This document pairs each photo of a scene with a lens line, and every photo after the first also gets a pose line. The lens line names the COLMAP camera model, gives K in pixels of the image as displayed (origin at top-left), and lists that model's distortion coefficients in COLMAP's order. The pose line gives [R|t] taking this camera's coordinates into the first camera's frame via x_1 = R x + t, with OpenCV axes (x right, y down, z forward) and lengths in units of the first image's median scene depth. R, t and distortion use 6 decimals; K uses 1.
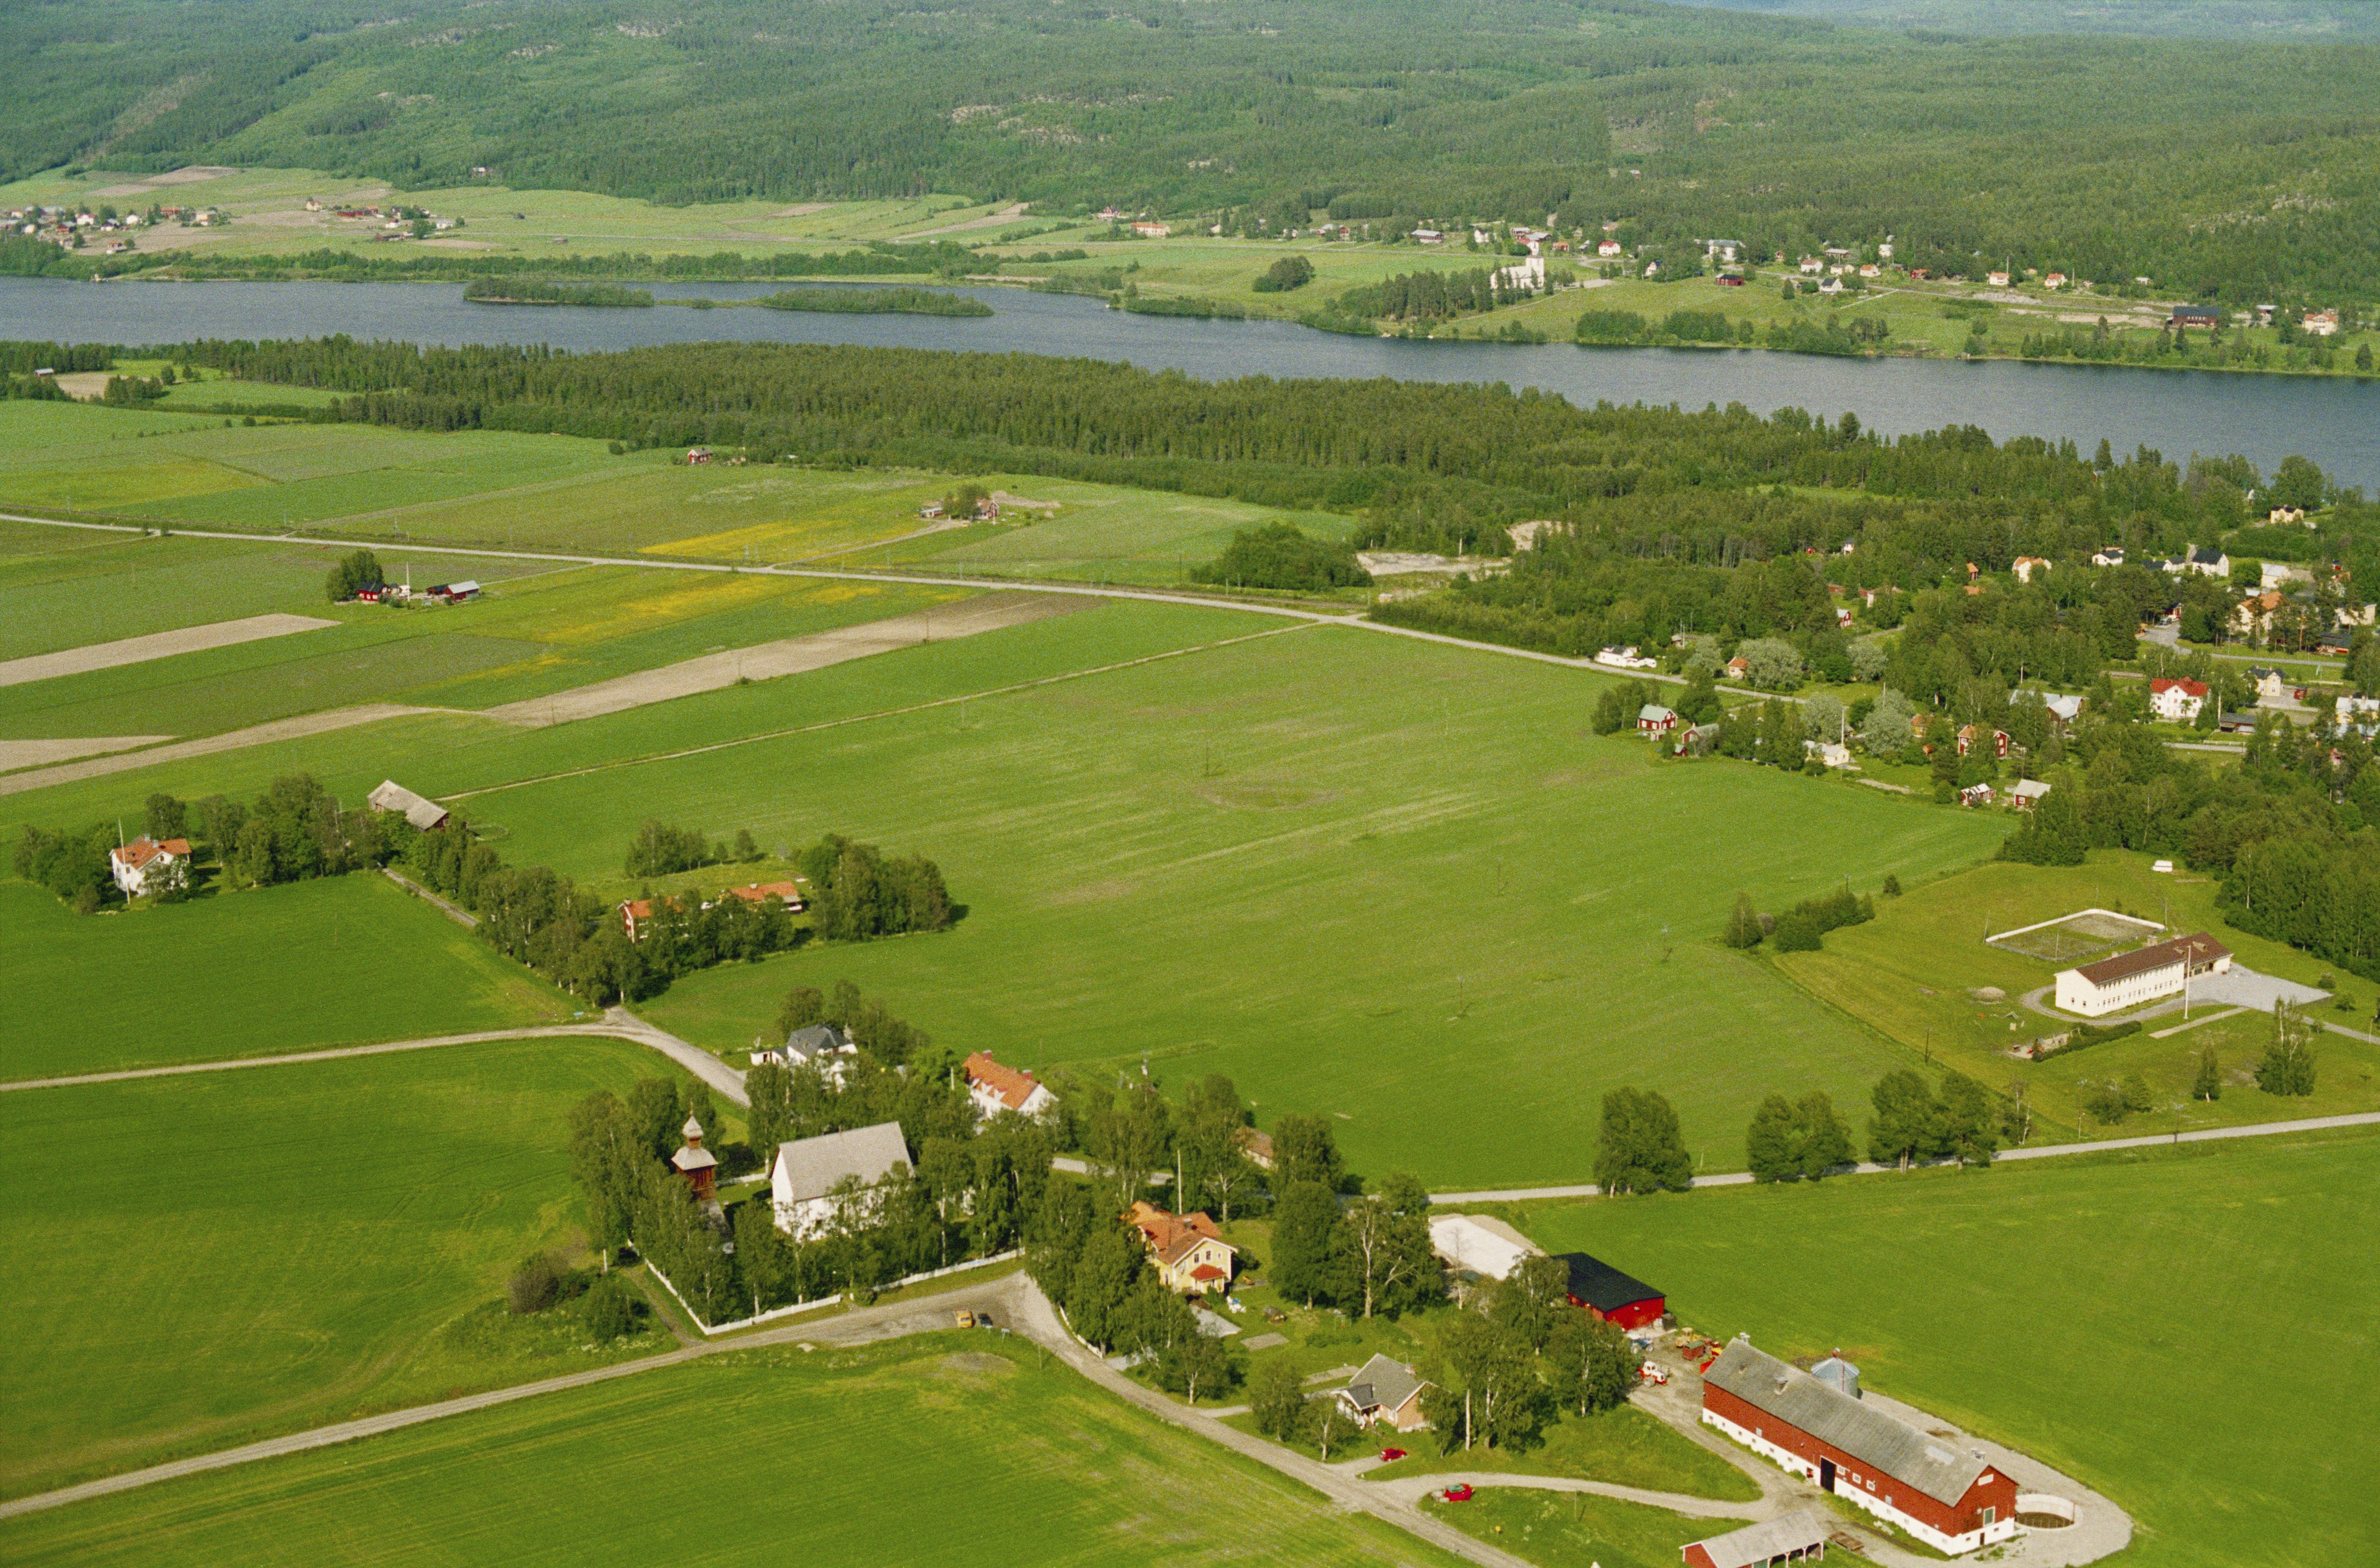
lens RADIAL K [[3446.5, 0, 1190.0], [0, 3446.5, 784.0], [0, 0, 1]] dist [-0.086428, 0.040988]
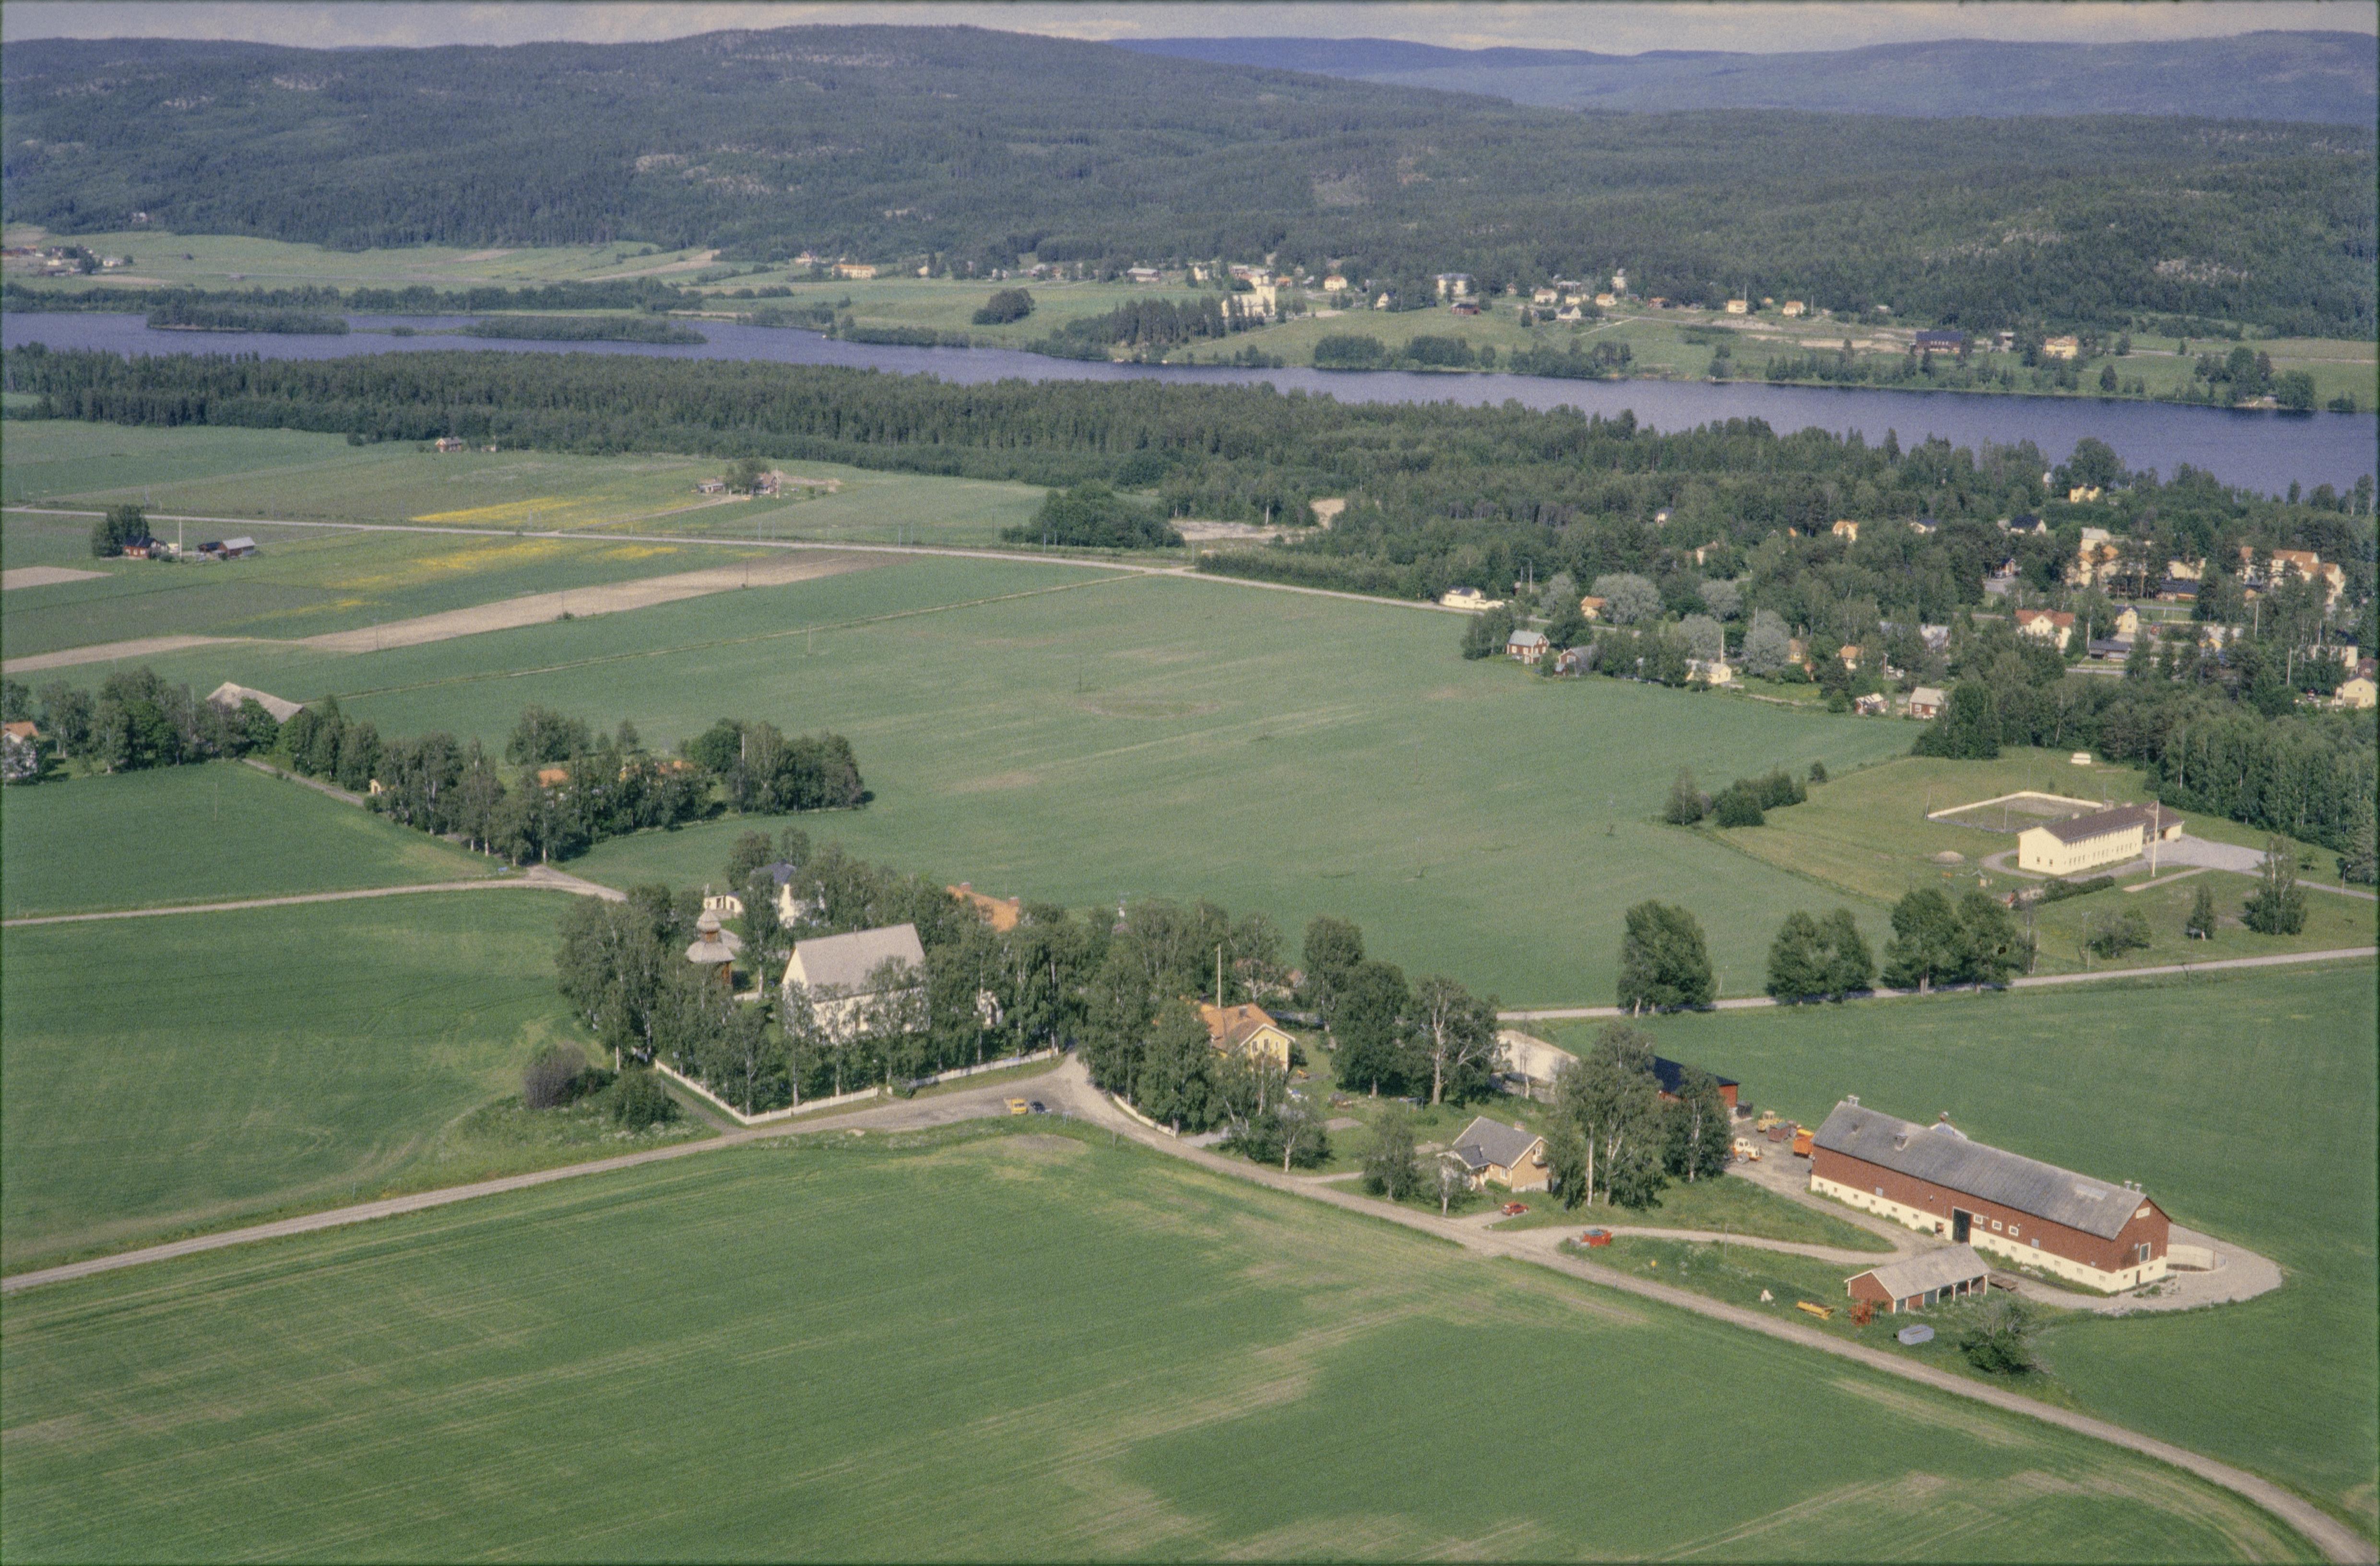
lens RADIAL K [[3500.7, 0, 1142.4], [0, 3500.7, 854.1], [0, 0, 1]] dist [-0.065772, 0.014237]
pose [[0.995724, -0.003202, 0.092324, -0.051719], [0.004511, 0.999892, -0.013974, 0.043157], [-0.092270, 0.014330, 0.995631, 0.018971]]
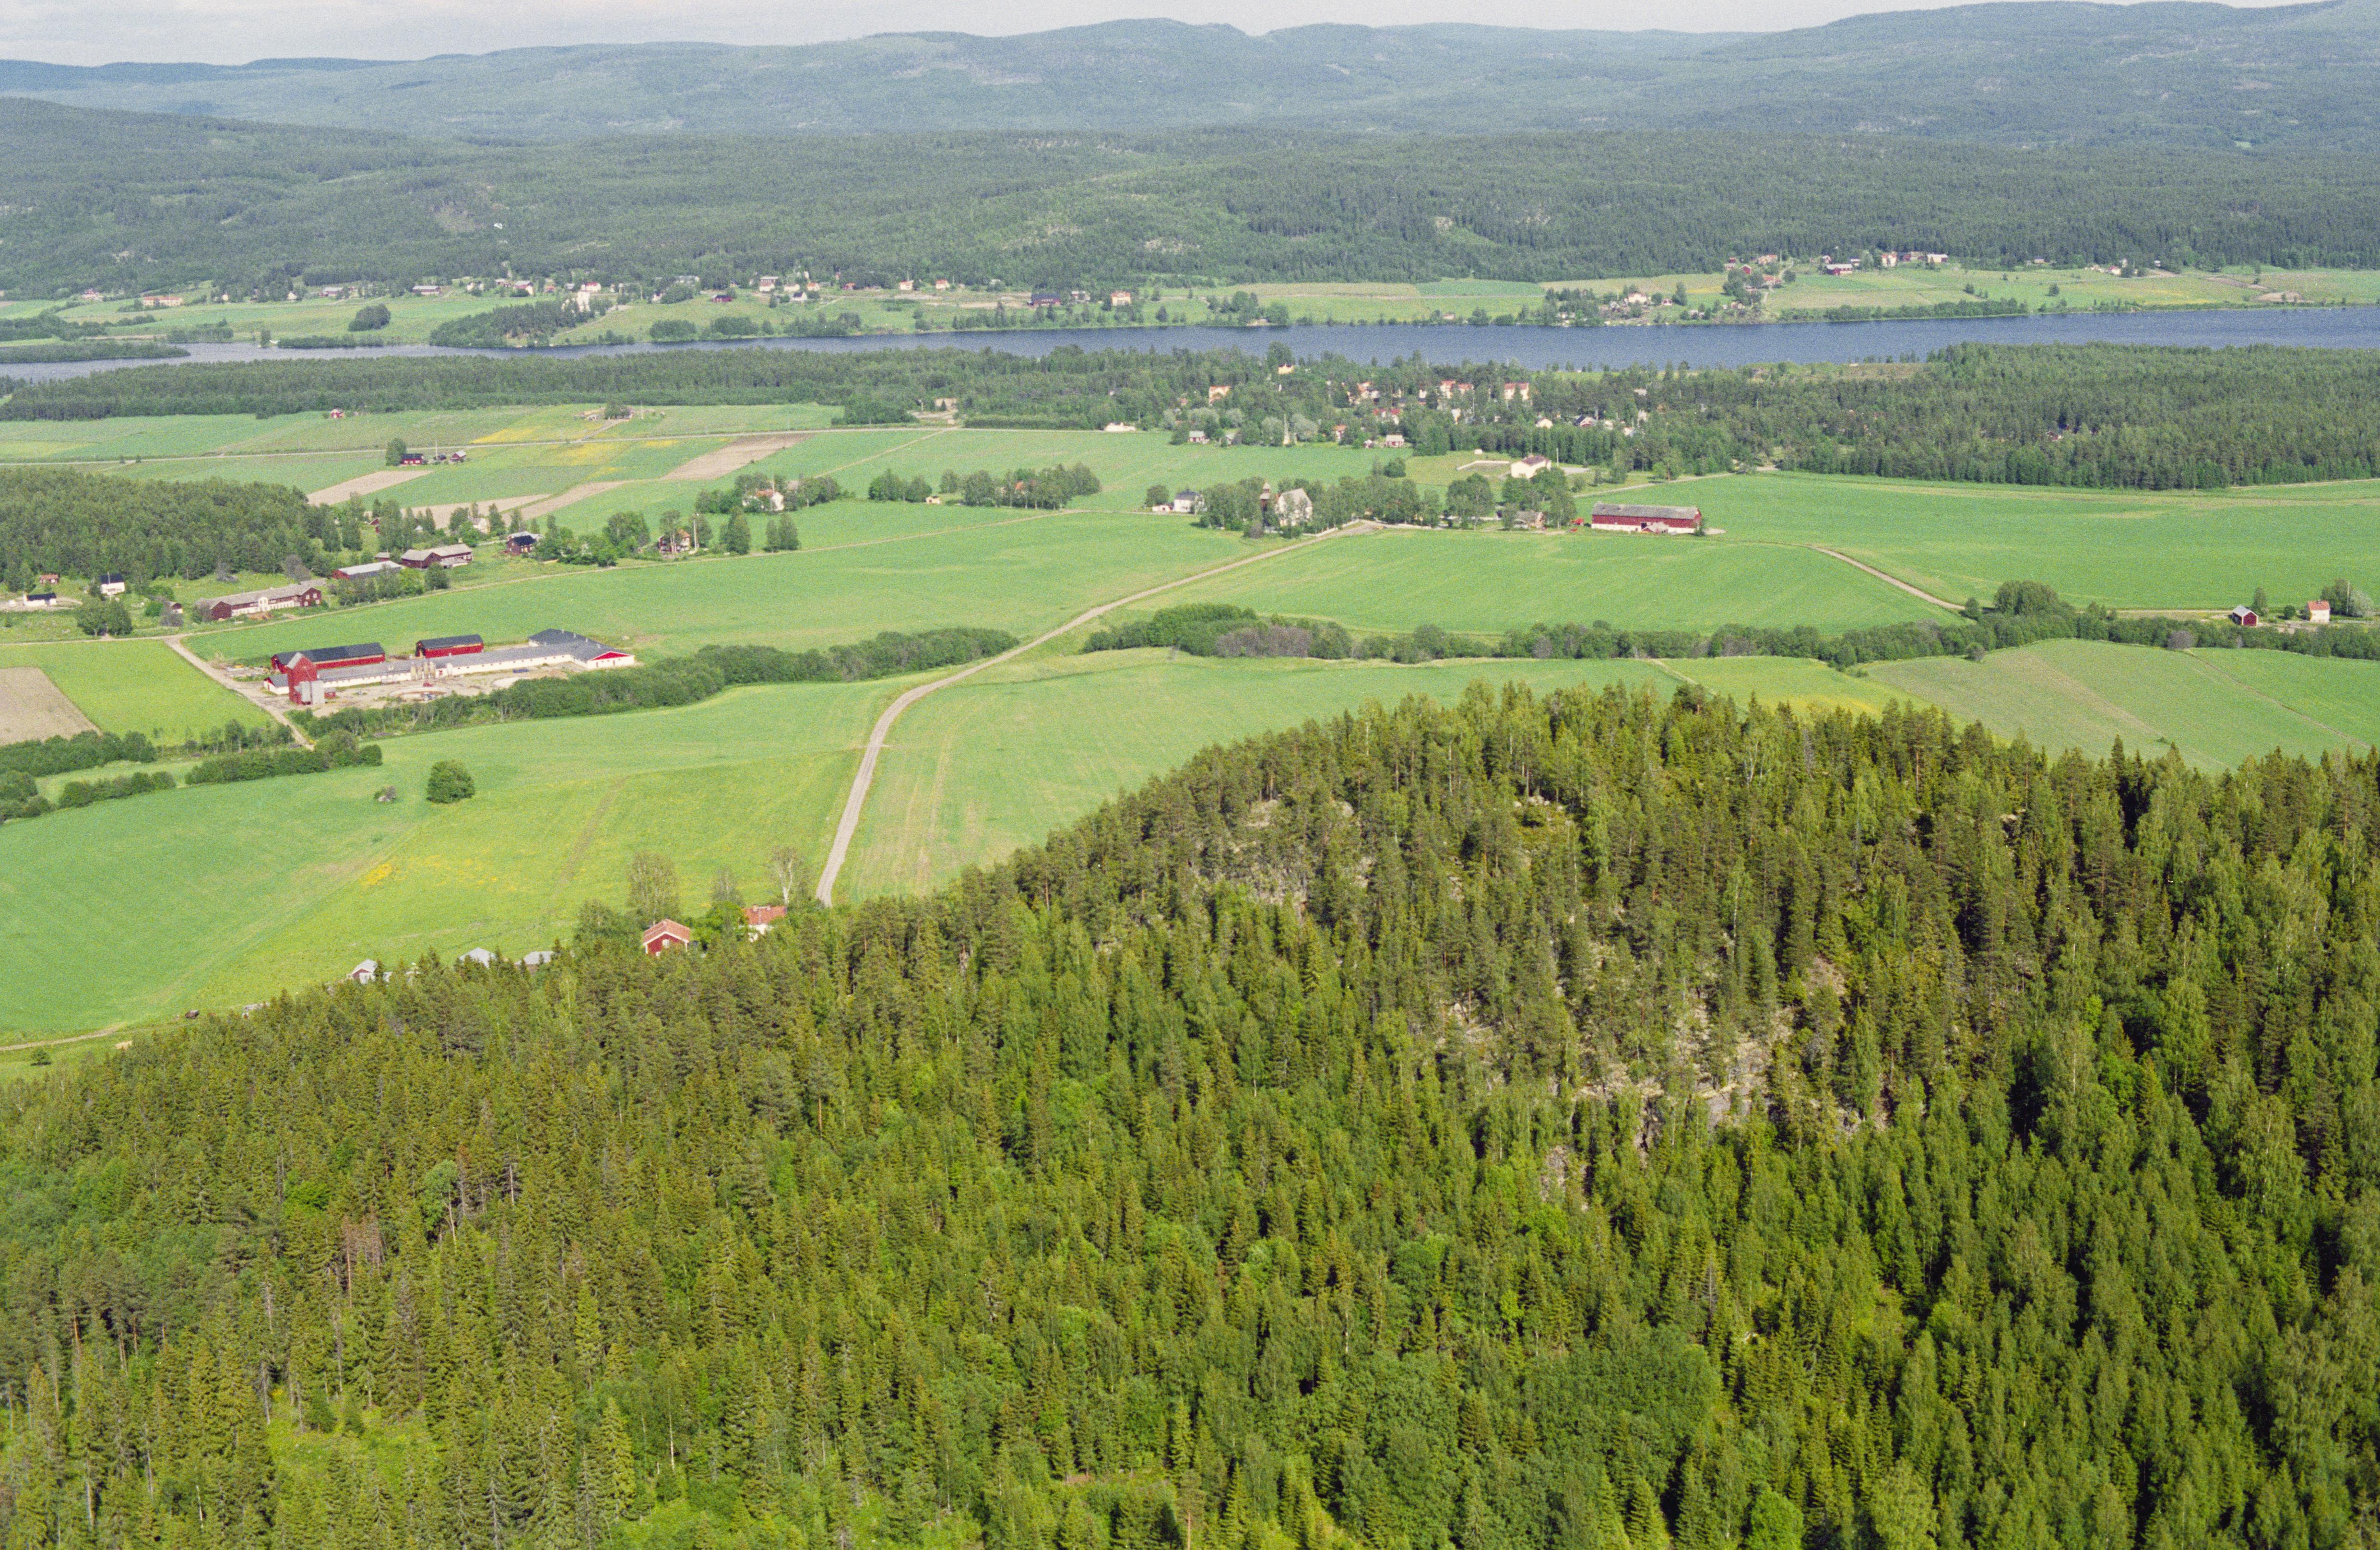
lens RADIAL K [[3431.1, 0, 1222.2], [0, 3431.1, 809.0], [0, 0, 1]] dist [-0.129122, 0.137085]
pose [[0.860385, -0.117007, 0.496031, -0.765782], [0.127802, 0.991724, 0.012257, 0.152958], [-0.493360, 0.052849, 0.868218, -0.708247]]
